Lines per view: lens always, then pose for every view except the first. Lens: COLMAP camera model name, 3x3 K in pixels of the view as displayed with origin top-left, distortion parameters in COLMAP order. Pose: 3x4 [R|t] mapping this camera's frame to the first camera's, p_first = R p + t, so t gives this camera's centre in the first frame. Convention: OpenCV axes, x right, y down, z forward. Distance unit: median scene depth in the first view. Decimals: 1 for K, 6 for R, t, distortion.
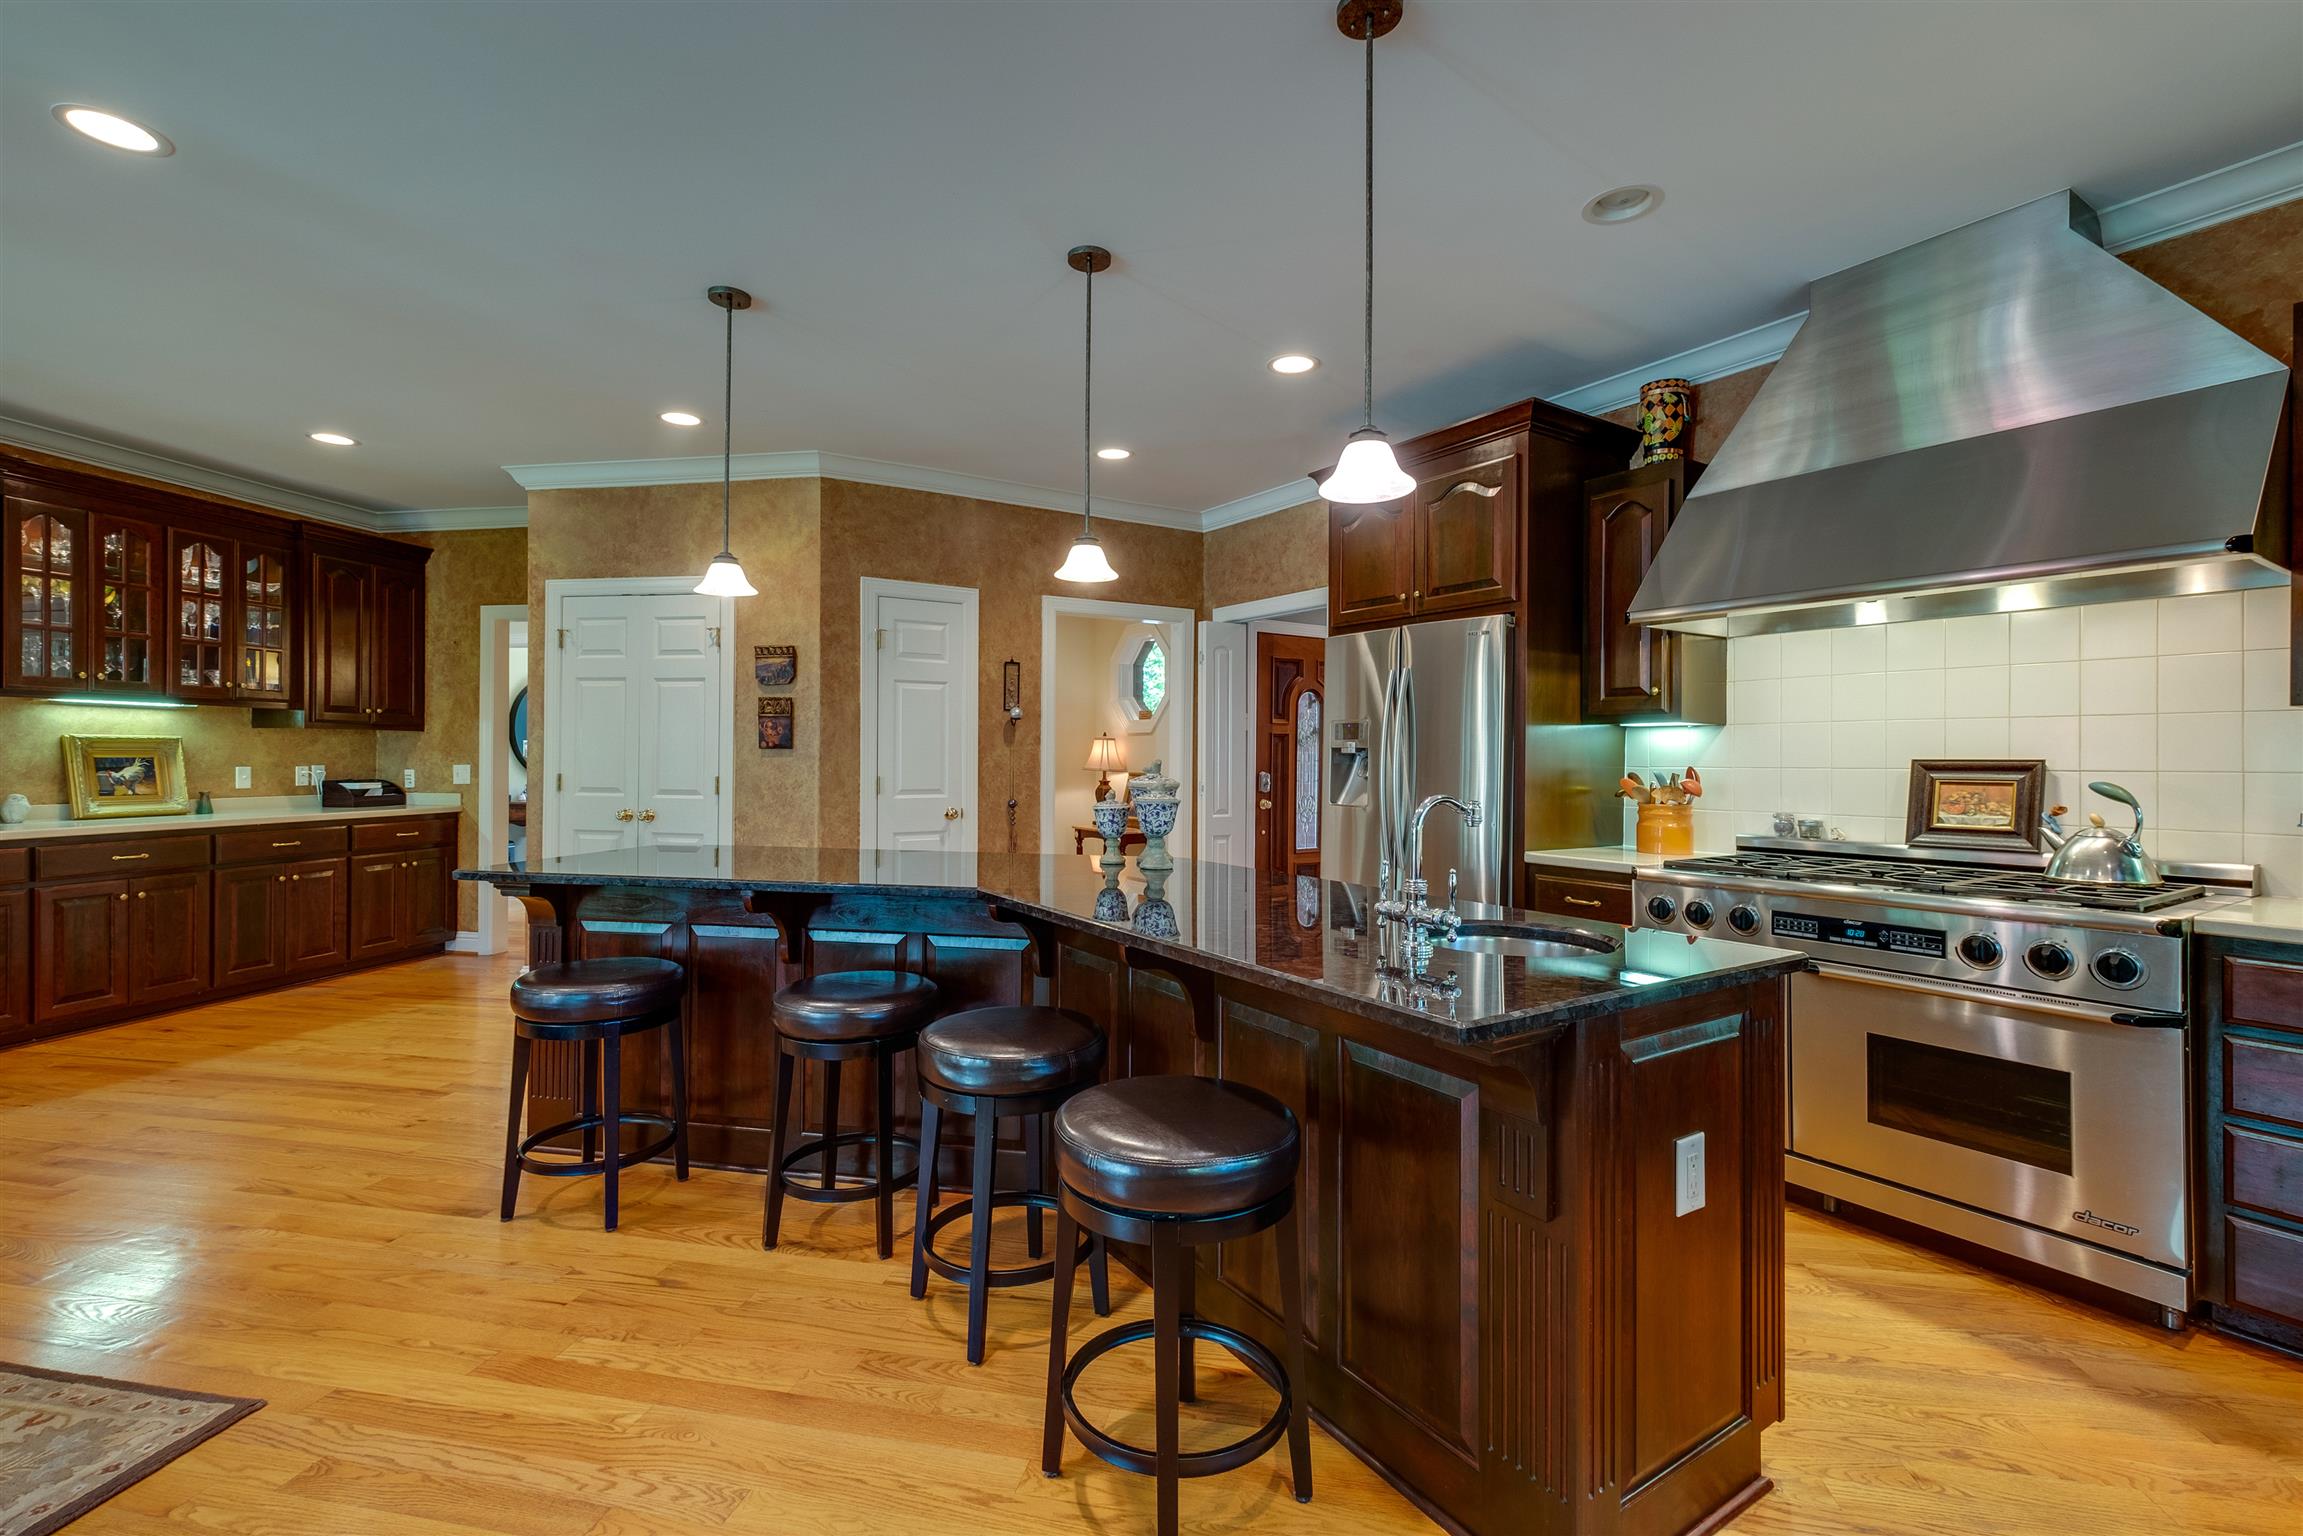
lens RADIAL K [[993.9, 0, 1158.4], [0, 993.9, 757.0], [0, 0, 1]] dist [0.001573, 0.000238]
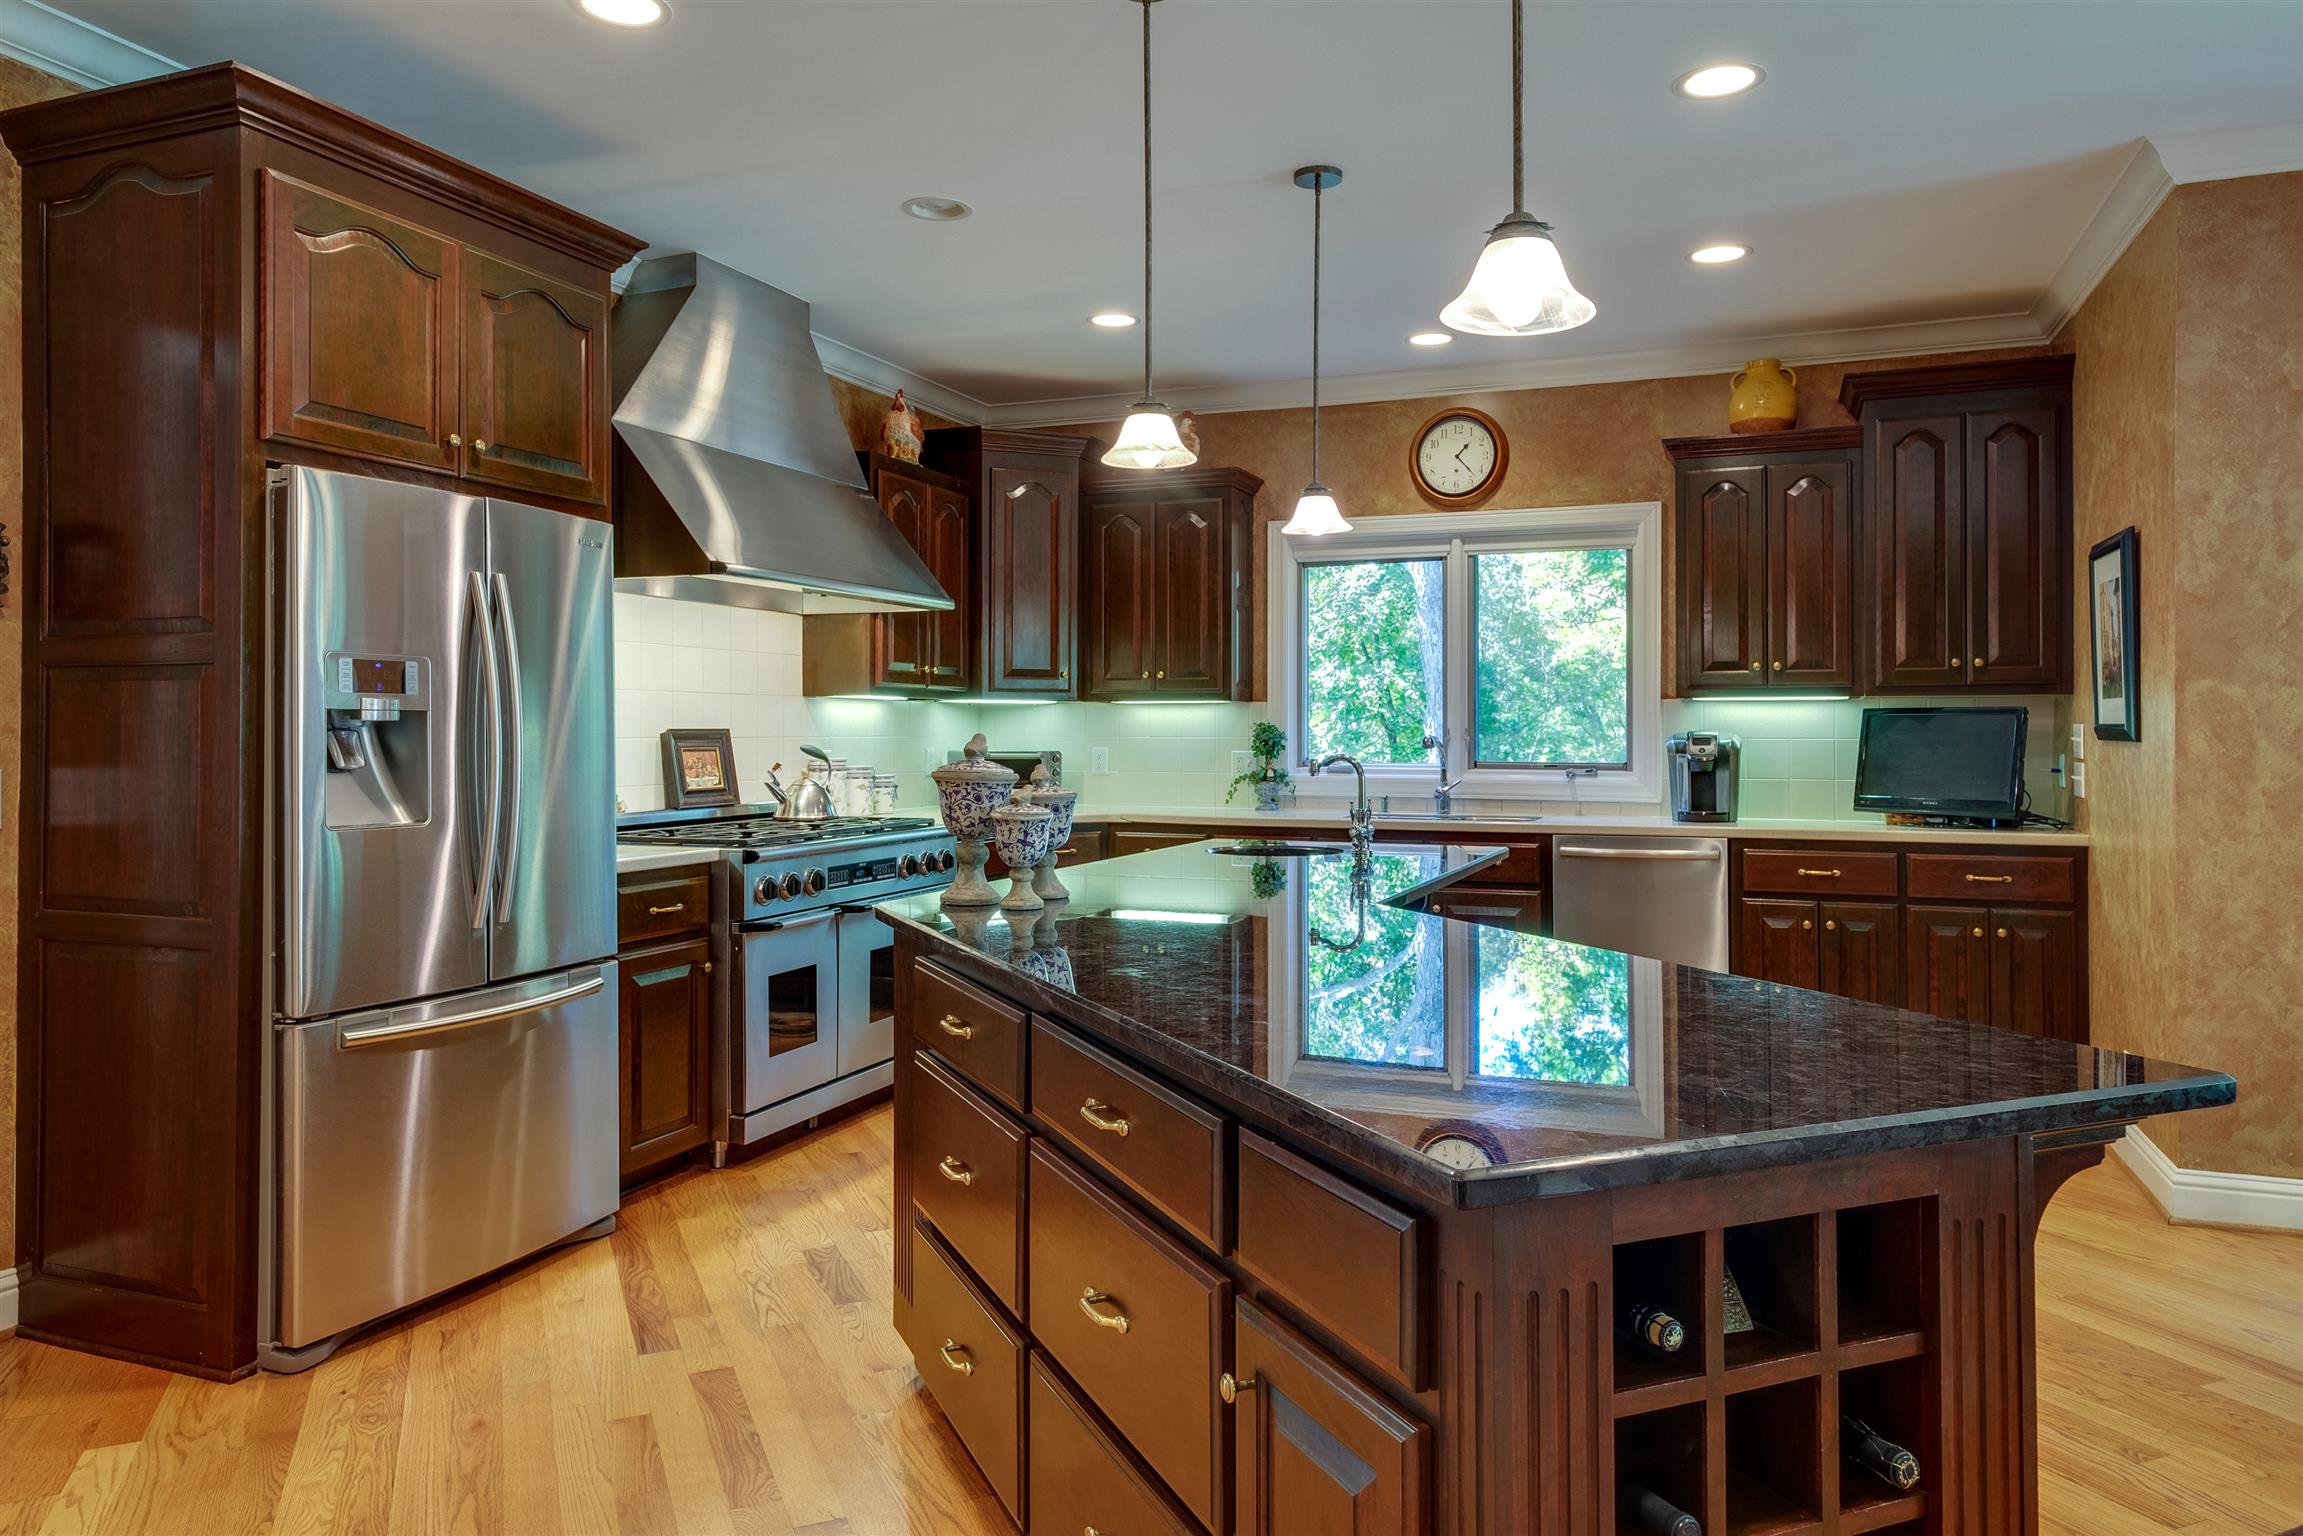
lens RADIAL K [[1486.1, 0, 1082.7], [0, 1486.1, 717.6], [0, 0, 1]] dist [-0.005866, -0.002041]
pose [[-0.537715, 0.002000, 0.843124, -0.917364], [-0.002015, 0.999991, -0.003657, -0.005787], [-0.843124, -0.003665, -0.537707, 1.613356]]
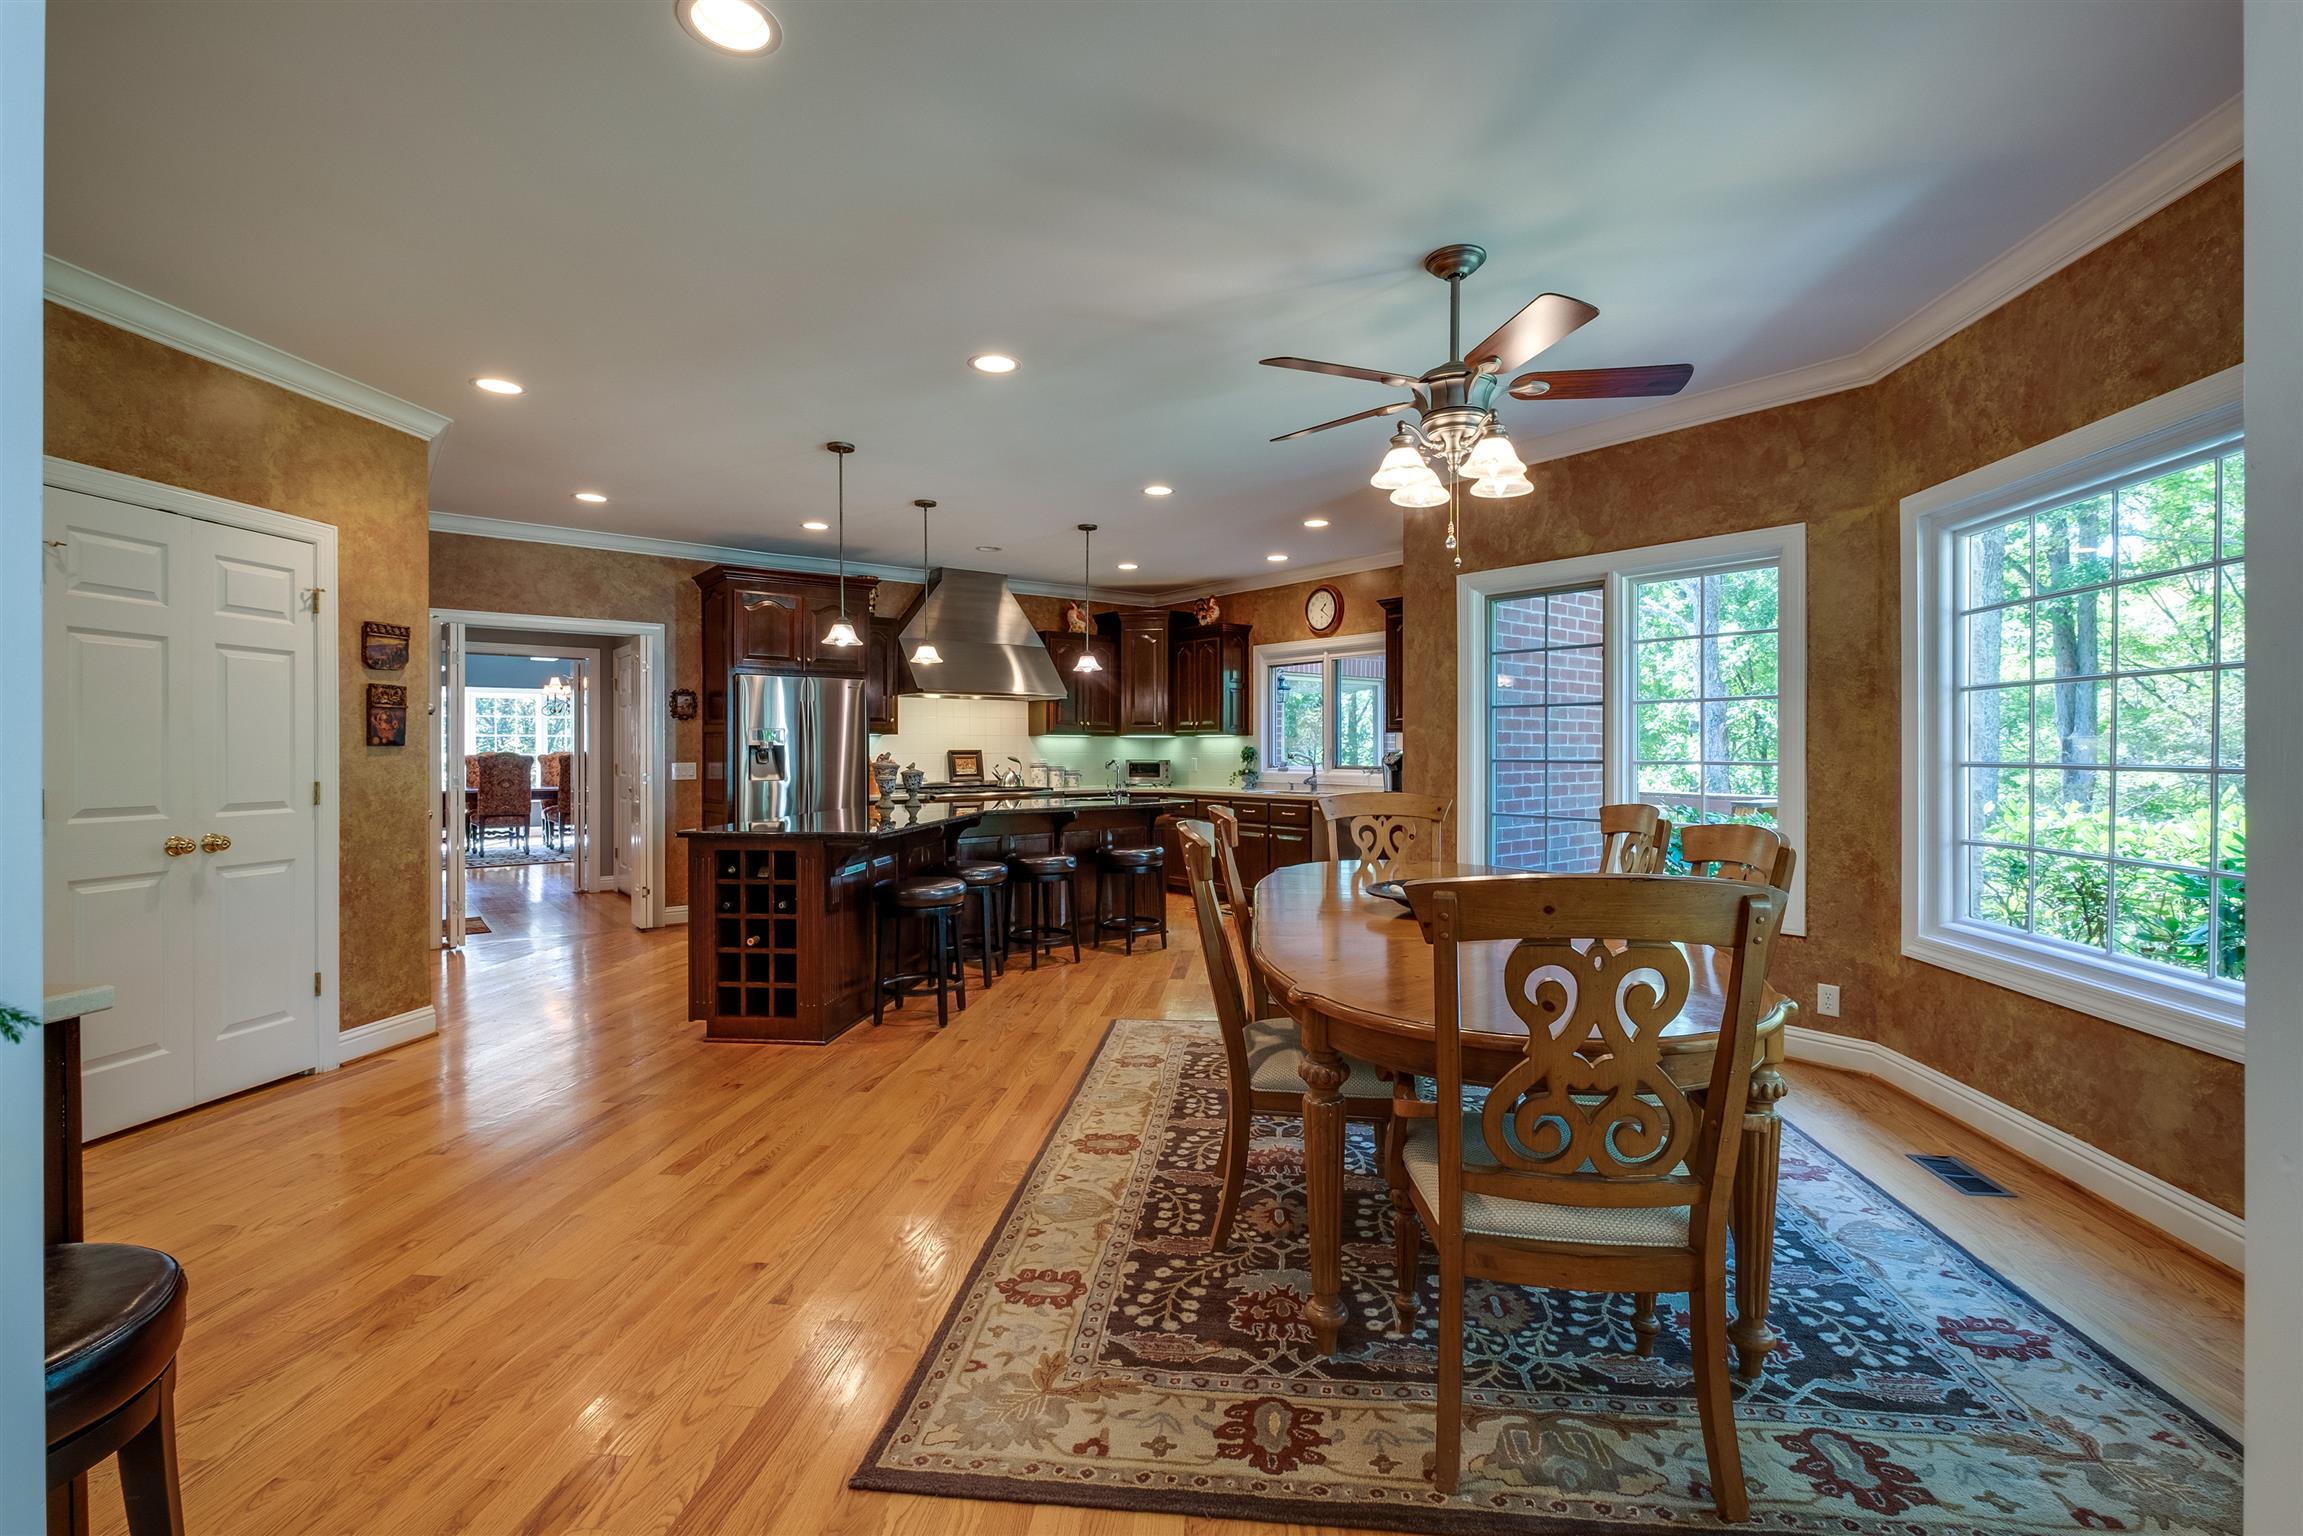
lens RADIAL K [[1013.9, 0, 1156.4], [0, 1013.9, 745.8], [0, 0, 1]] dist [0.001677, -0.000039]
pose [[-0.082904, -0.000940, 0.996557, -2.214918], [0.003352, 0.999994, 0.001222, -0.011927], [-0.996552, 0.003442, -0.082900, 0.719073]]
